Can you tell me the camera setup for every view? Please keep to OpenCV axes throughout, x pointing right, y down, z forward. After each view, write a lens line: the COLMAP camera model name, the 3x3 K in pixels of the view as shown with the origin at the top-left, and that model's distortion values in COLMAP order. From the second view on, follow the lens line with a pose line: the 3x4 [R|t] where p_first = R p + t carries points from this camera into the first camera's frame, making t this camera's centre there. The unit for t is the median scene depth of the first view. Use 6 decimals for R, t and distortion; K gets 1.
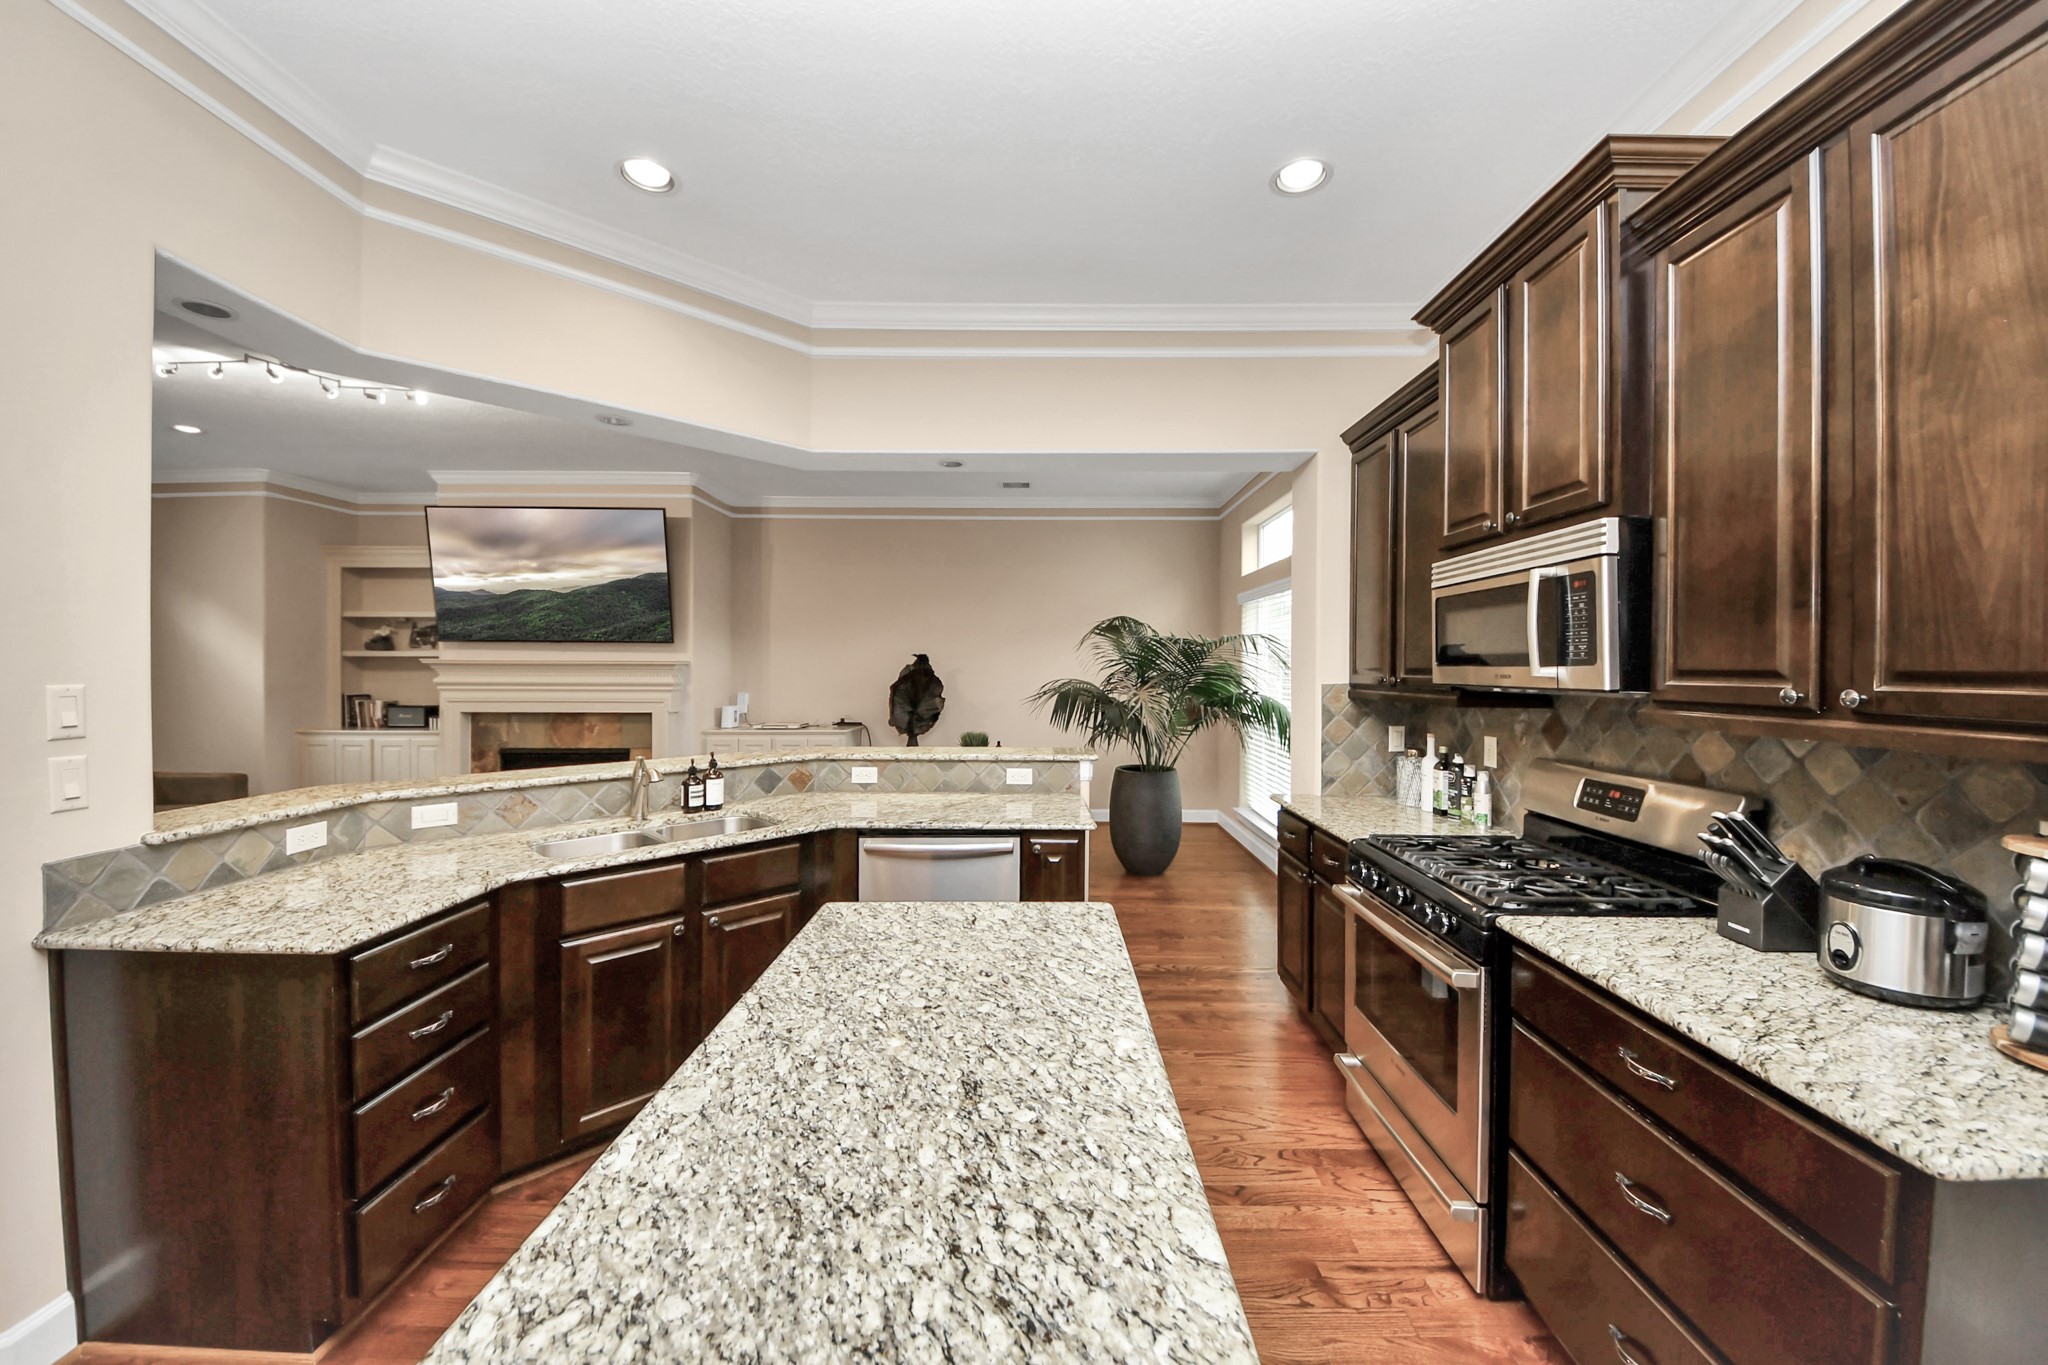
lens RADIAL K [[726.8, 0, 994.7], [0, 726.8, 670.0], [0, 0, 1]] dist [-0.001026, -0.002788]
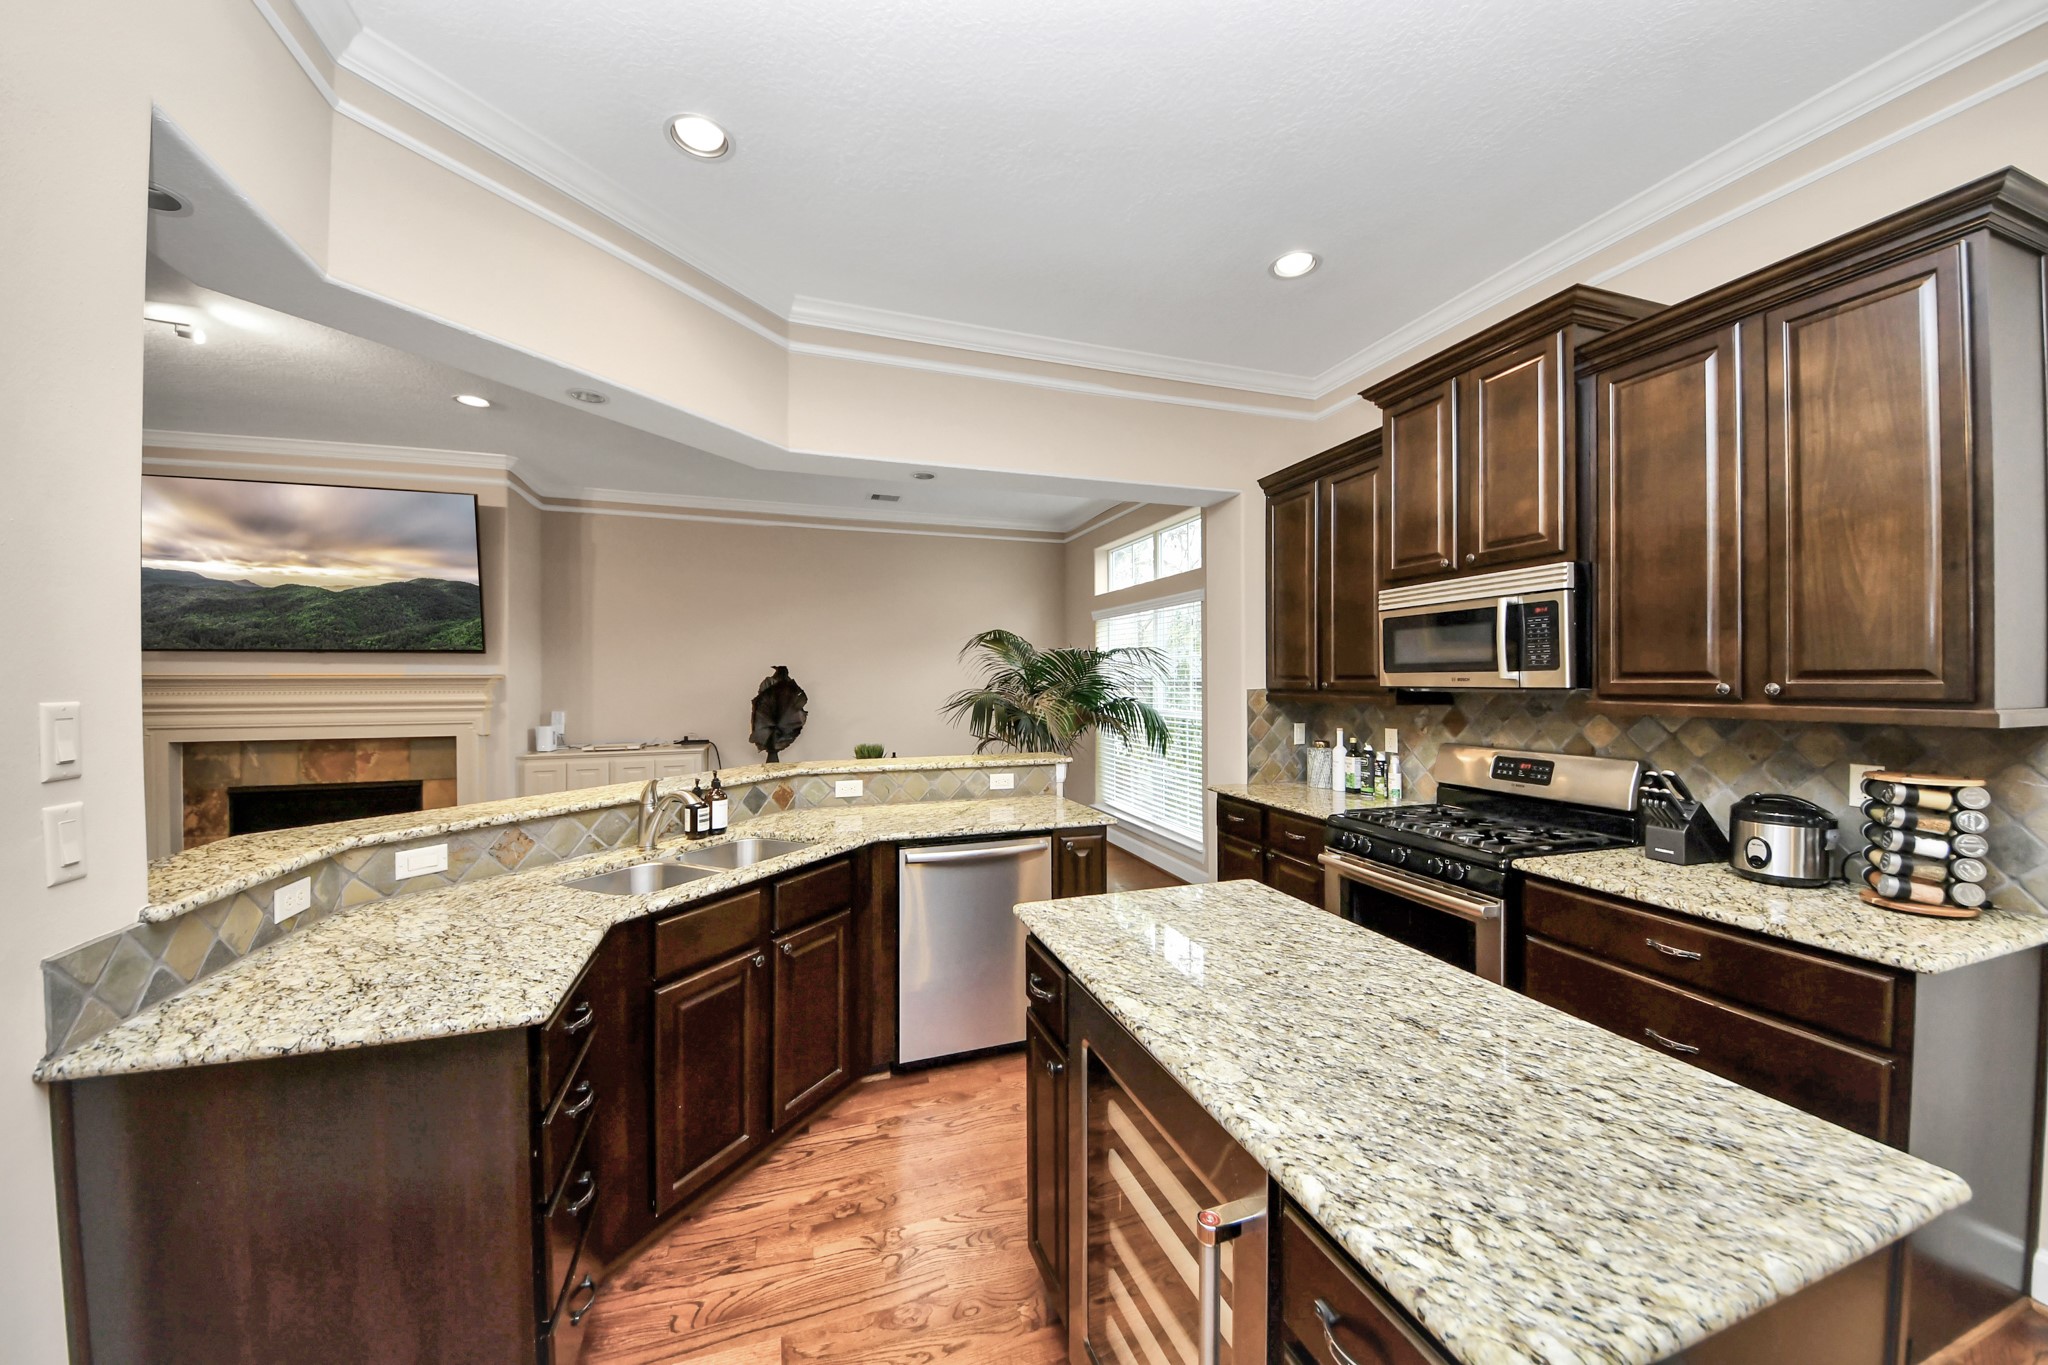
lens RADIAL K [[726.8, 0, 954.2], [0, 726.8, 678.9], [0, 0, 1]] dist [-0.001026, -0.002788]
pose [[0.949892, -0.006106, 0.312519, -0.635632], [0.008265, 0.999950, -0.005586, 0.008737], [-0.312469, 0.007889, 0.949895, 0.059324]]
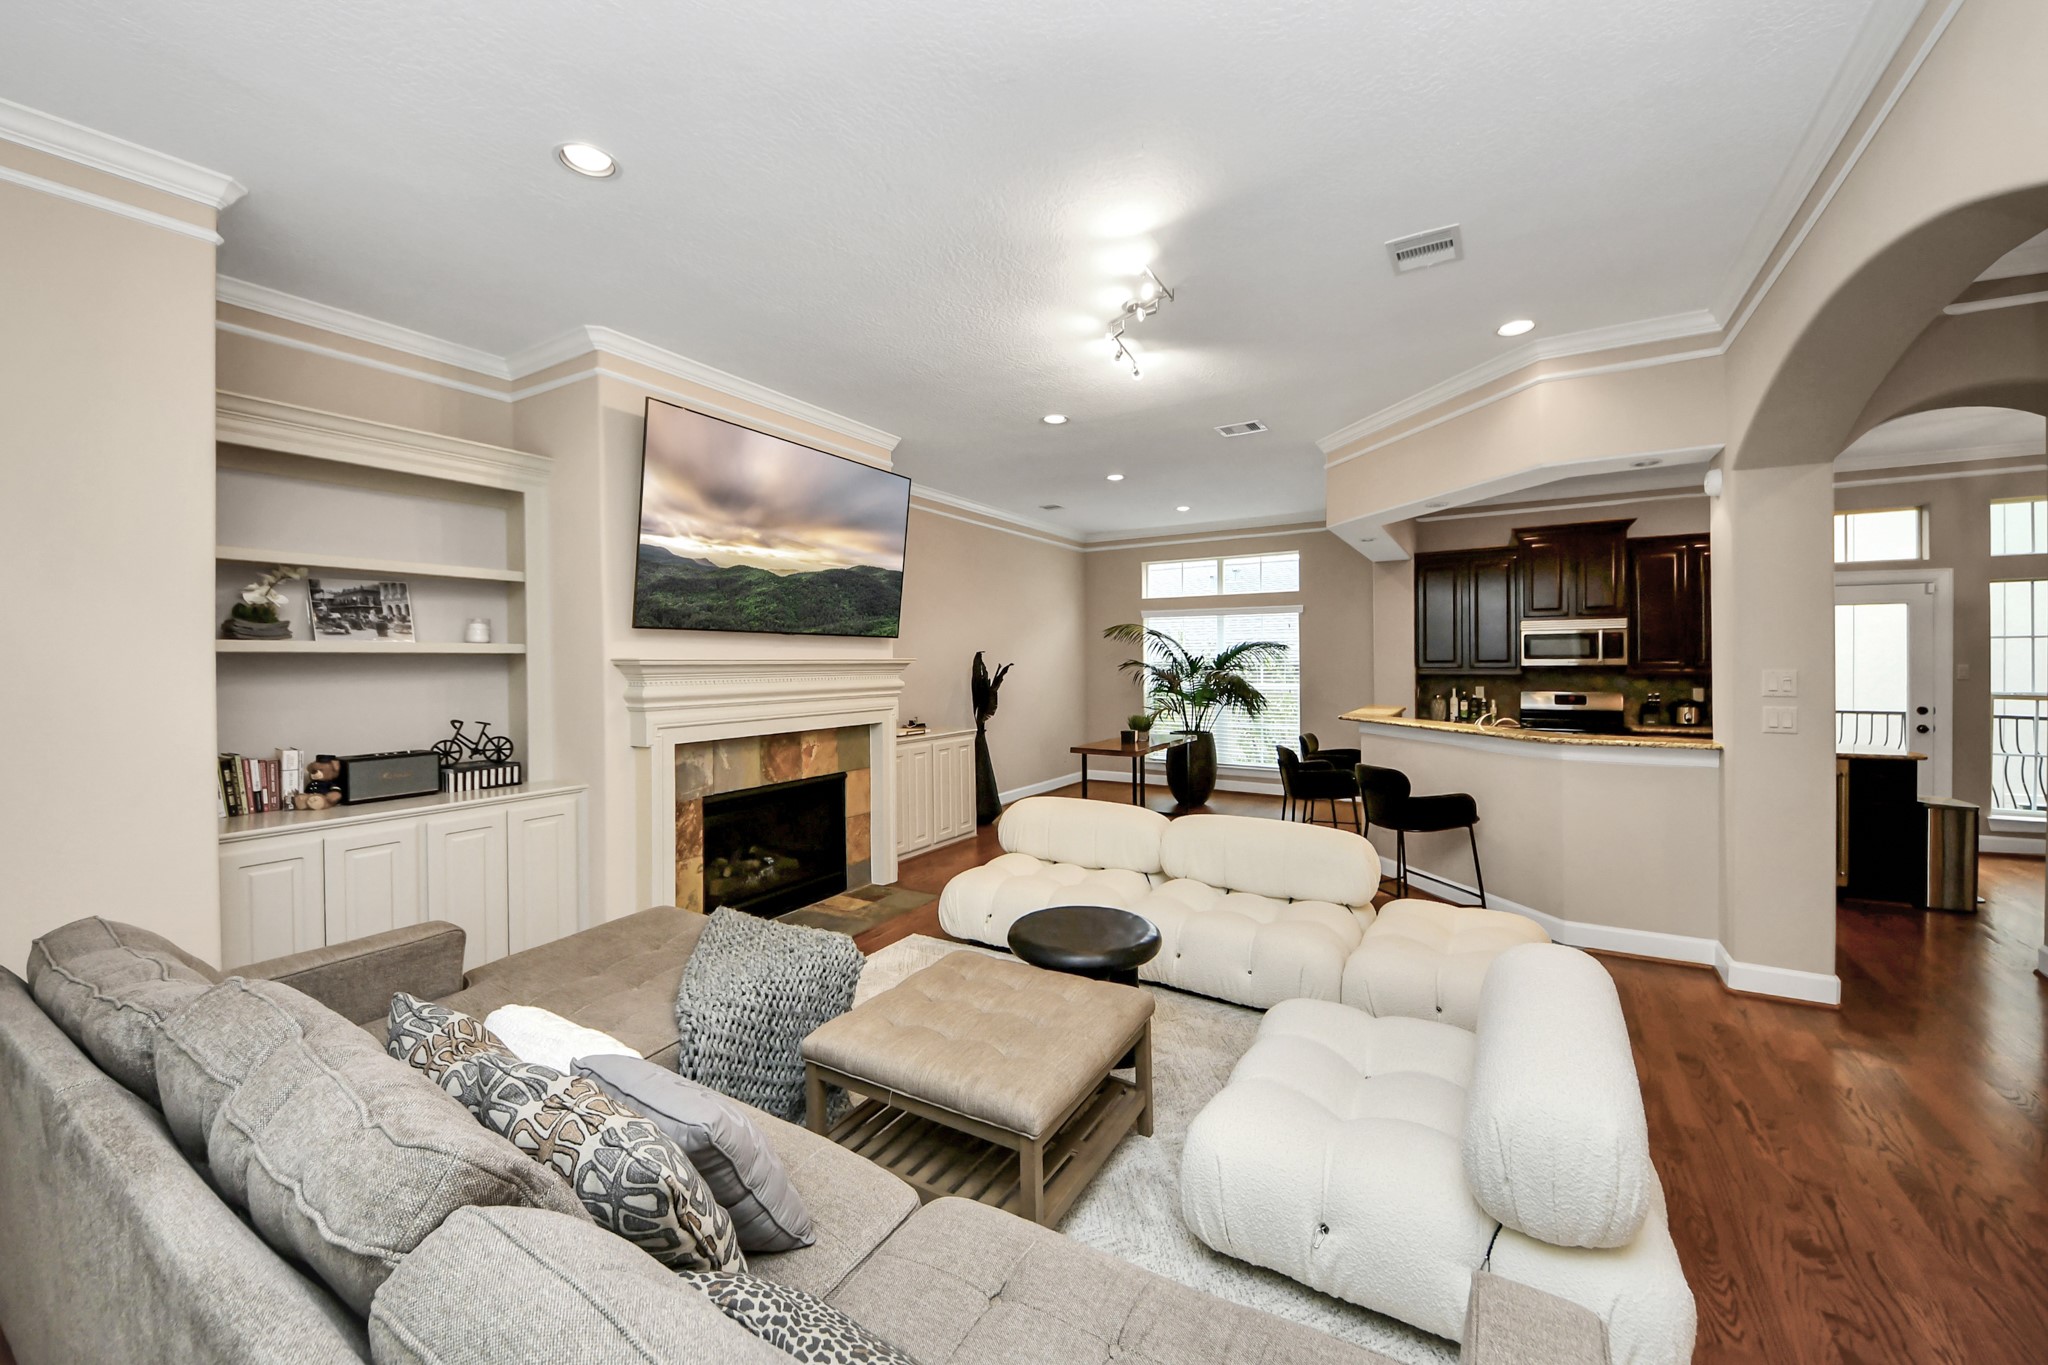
lens RADIAL K [[726.8, 0, 974.4], [0, 726.8, 664.4], [0, 0, 1]] dist [-0.001026, -0.002788]
pose [[0.601106, -0.017866, 0.798970, -3.666885], [0.016328, 0.999816, 0.010073, -0.059931], [-0.799002, 0.006991, 0.601287, 1.325014]]
